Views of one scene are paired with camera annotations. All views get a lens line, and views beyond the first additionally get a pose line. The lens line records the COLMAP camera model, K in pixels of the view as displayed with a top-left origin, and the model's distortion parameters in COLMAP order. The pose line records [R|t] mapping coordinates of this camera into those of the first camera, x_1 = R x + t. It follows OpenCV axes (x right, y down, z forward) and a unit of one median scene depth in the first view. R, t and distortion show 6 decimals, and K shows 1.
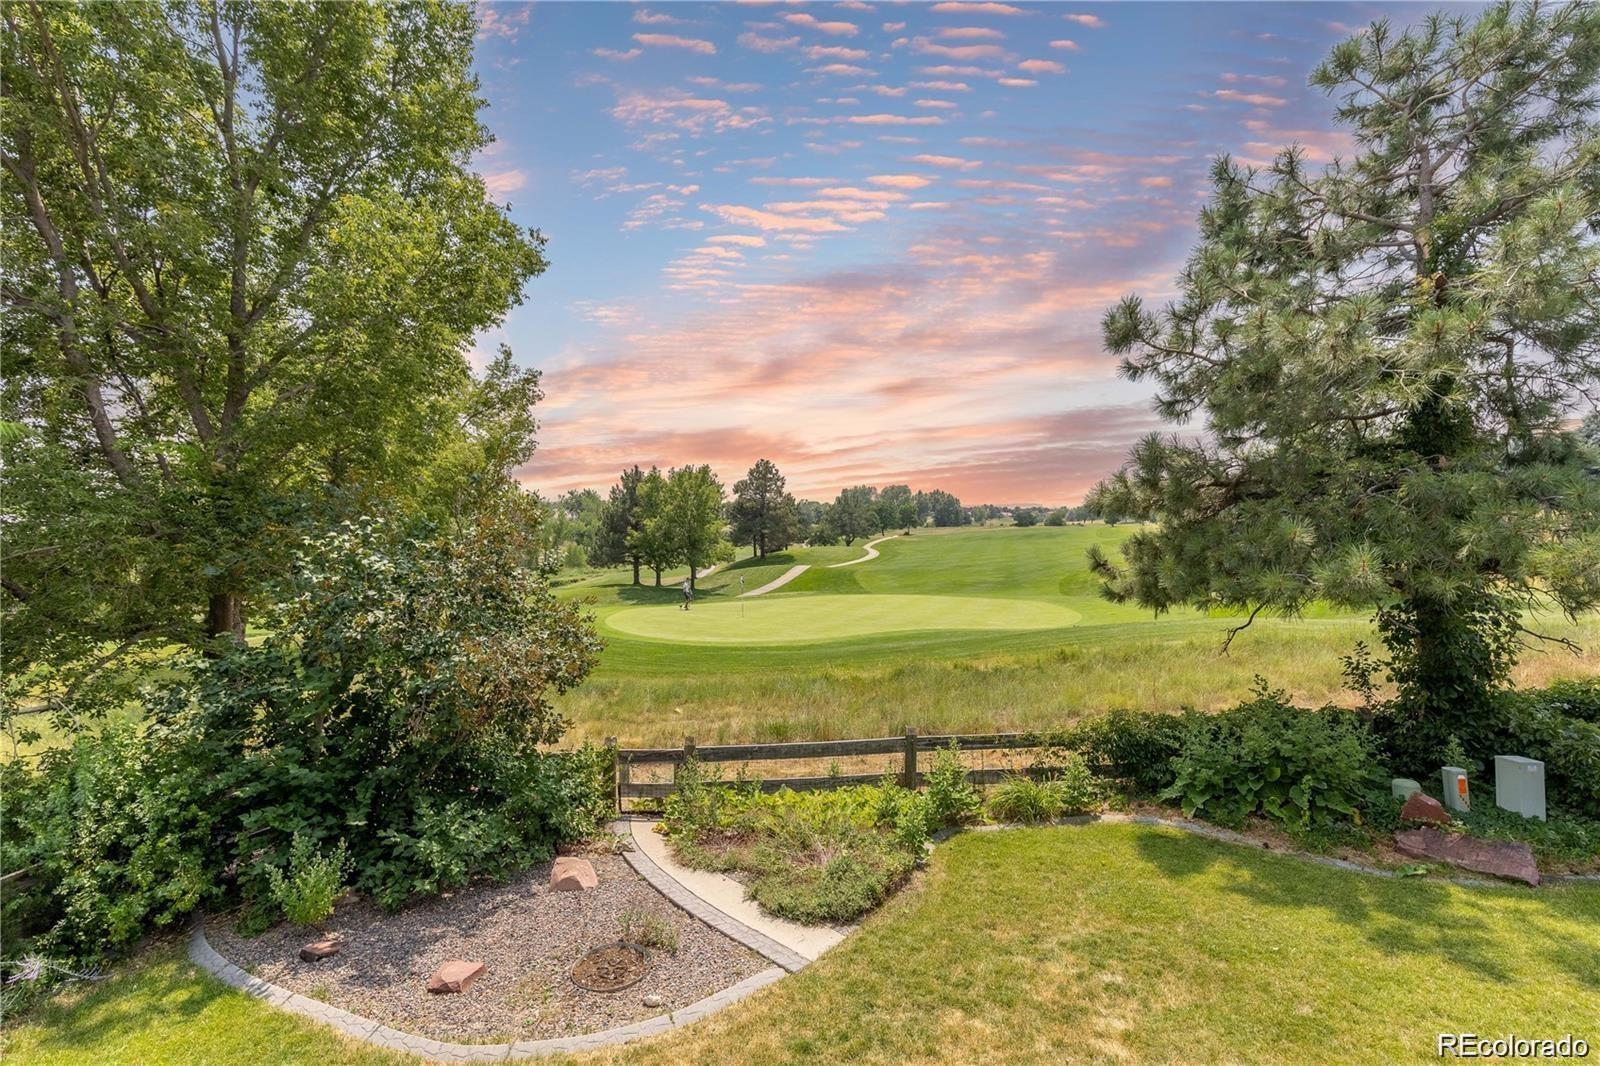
lens RADIAL K [[726.8, 0, 803.1], [0, 726.8, 528.6], [0, 0, 1]] dist [0.010339, -0.001696]
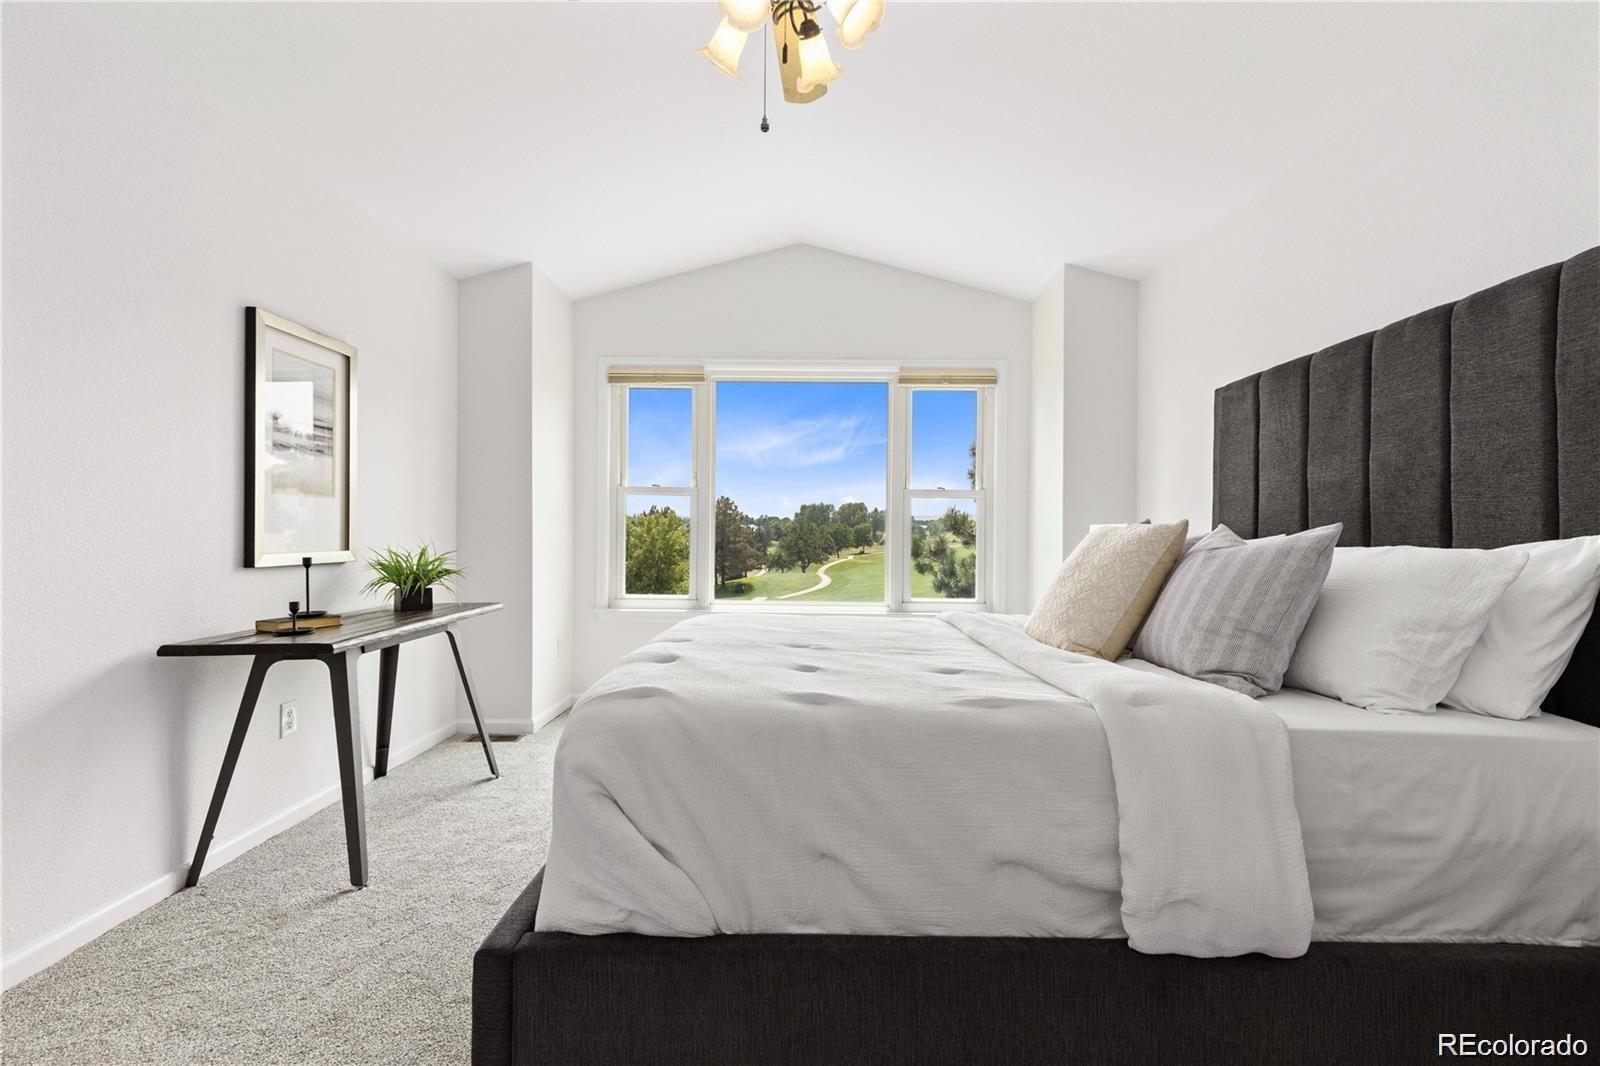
lens RADIAL K [[726.8, 0, 794.7], [0, 726.8, 531.5], [0, 0, 1]] dist [0.010339, -0.001696]
pose [[0.999092, -0.007797, 0.041876, 0.051797], [0.008195, 0.999923, -0.009341, -0.274321], [-0.041800, 0.009675, 0.999079, -0.768917]]
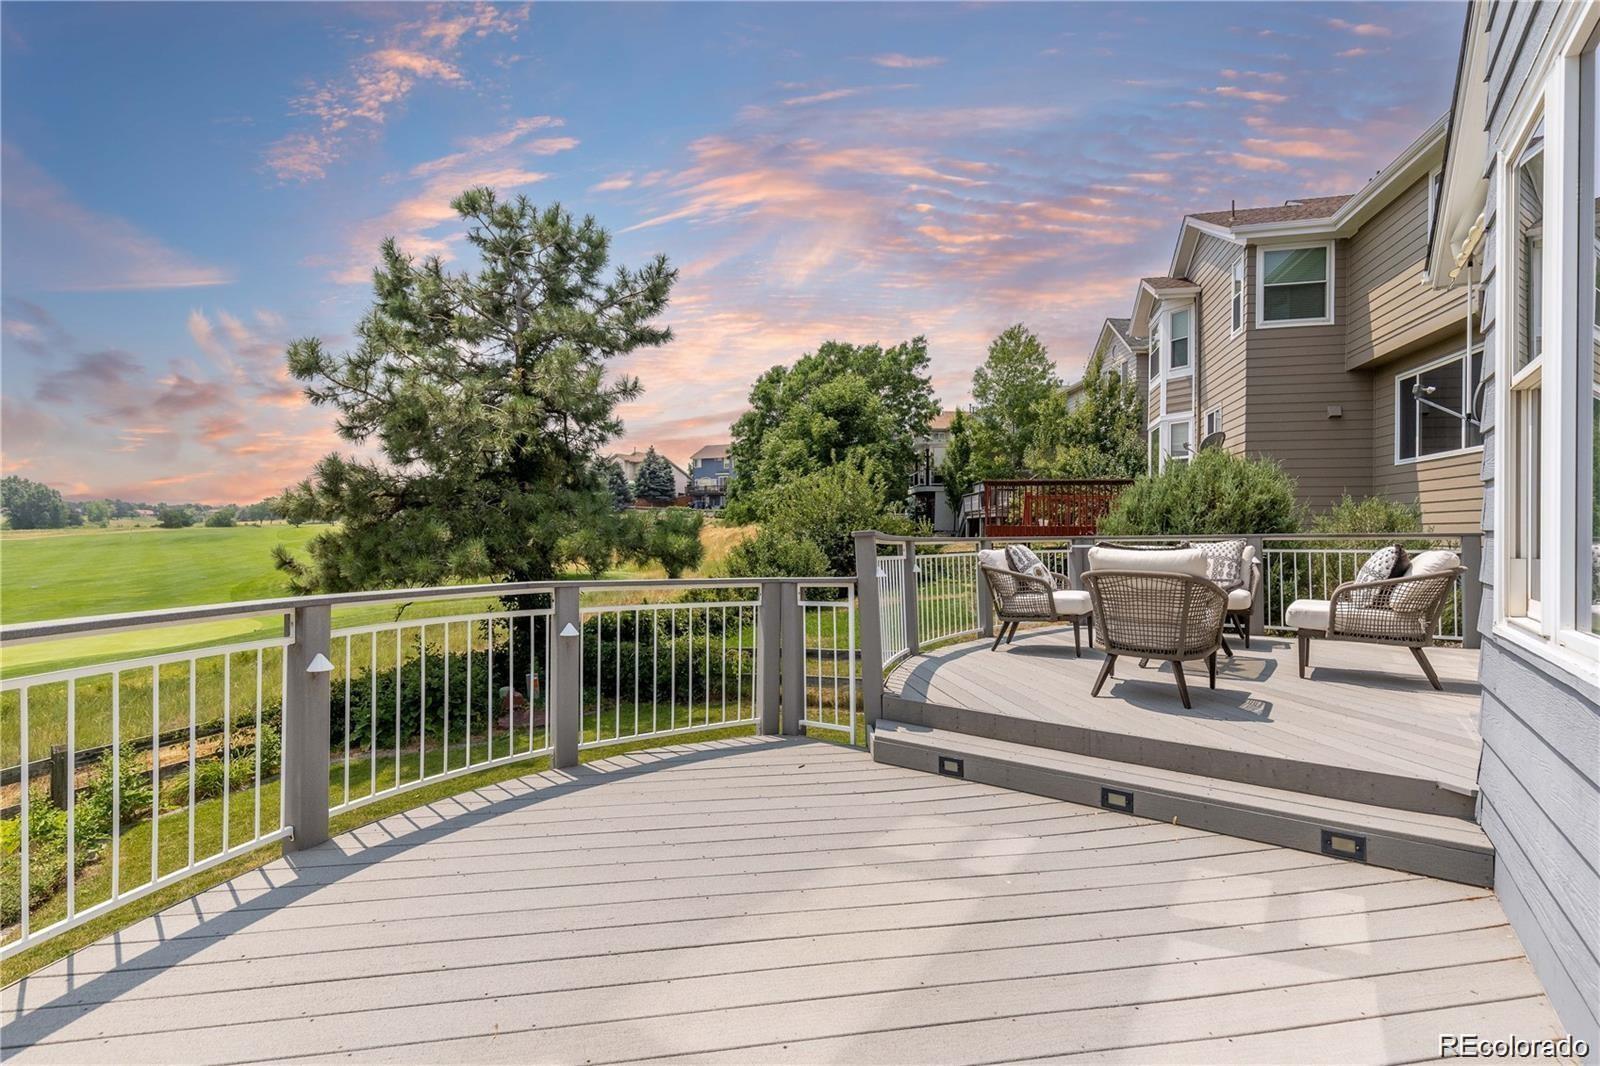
lens RADIAL K [[726.8, 0, 793.1], [0, 726.8, 530.6], [0, 0, 1]] dist [0.010339, -0.001696]
pose [[0.541208, -0.011252, 0.840814, -0.119928], [0.008815, 0.999931, 0.007708, -0.000776], [-0.840843, 0.003240, 0.541270, -0.277490]]
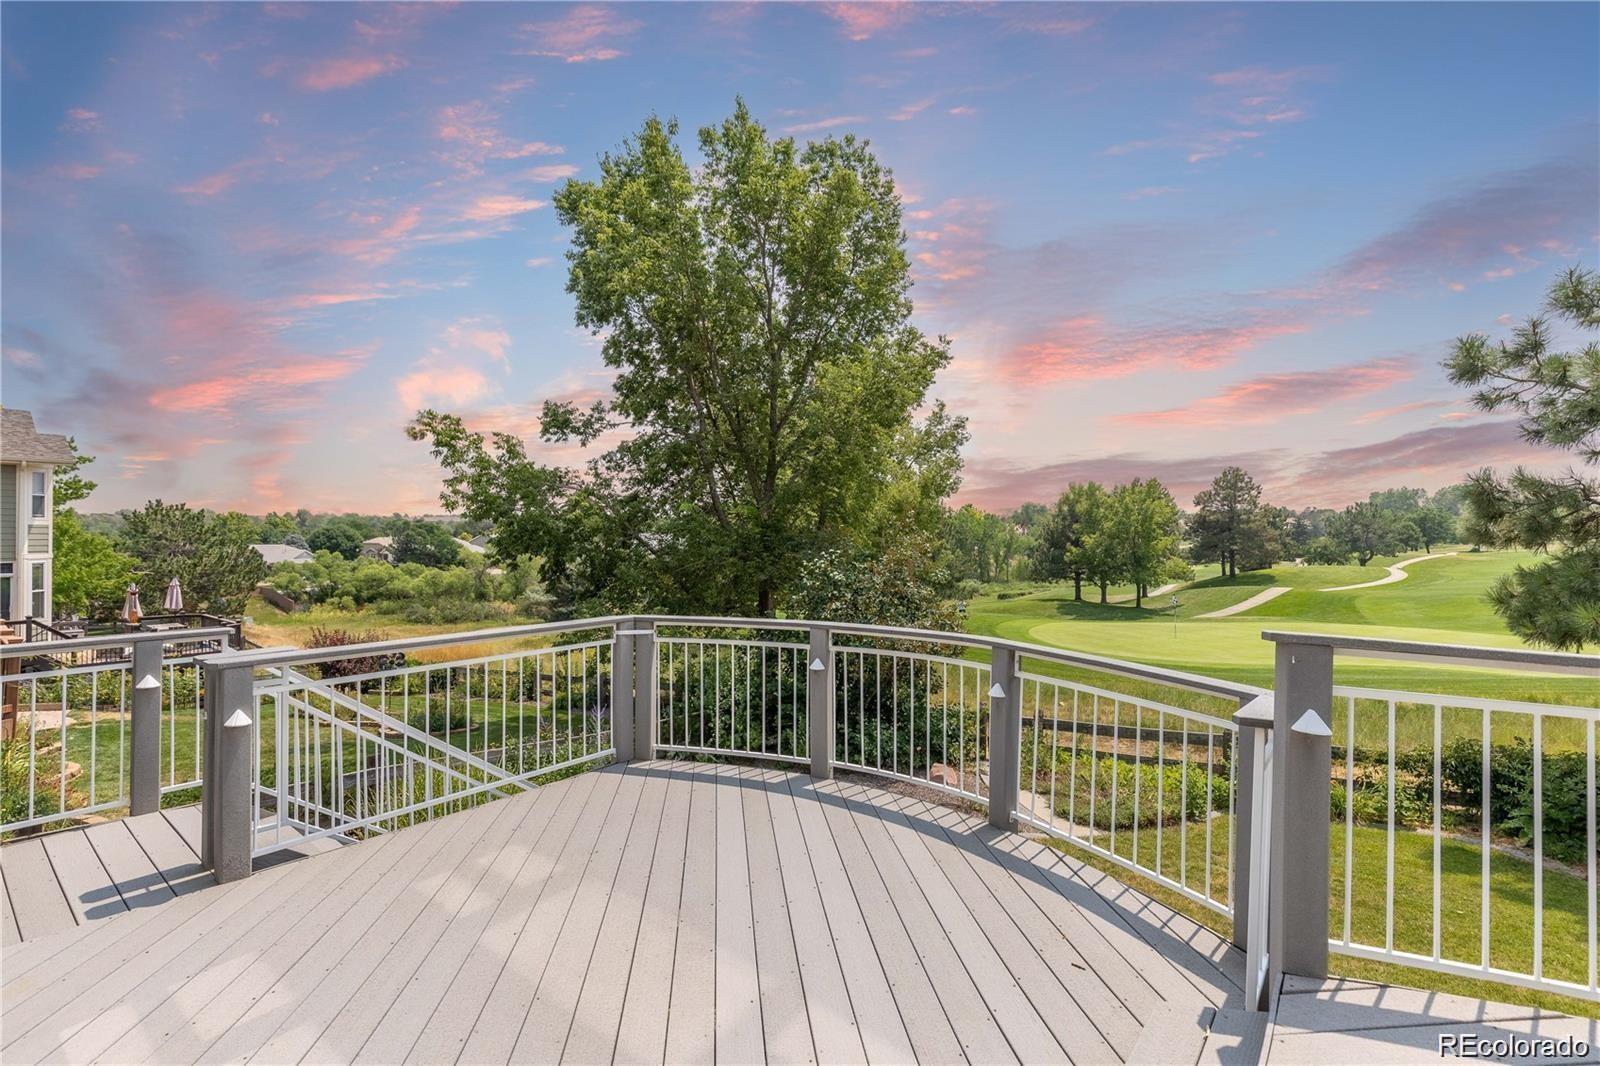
lens RADIAL K [[726.8, 0, 788.5], [0, 726.8, 529.6], [0, 0, 1]] dist [0.010339, -0.001696]
pose [[0.810130, -0.010109, -0.586163, 0.243842], [0.000132, 0.999854, -0.017061, -0.023729], [0.586250, 0.013744, 0.810013, -0.344021]]
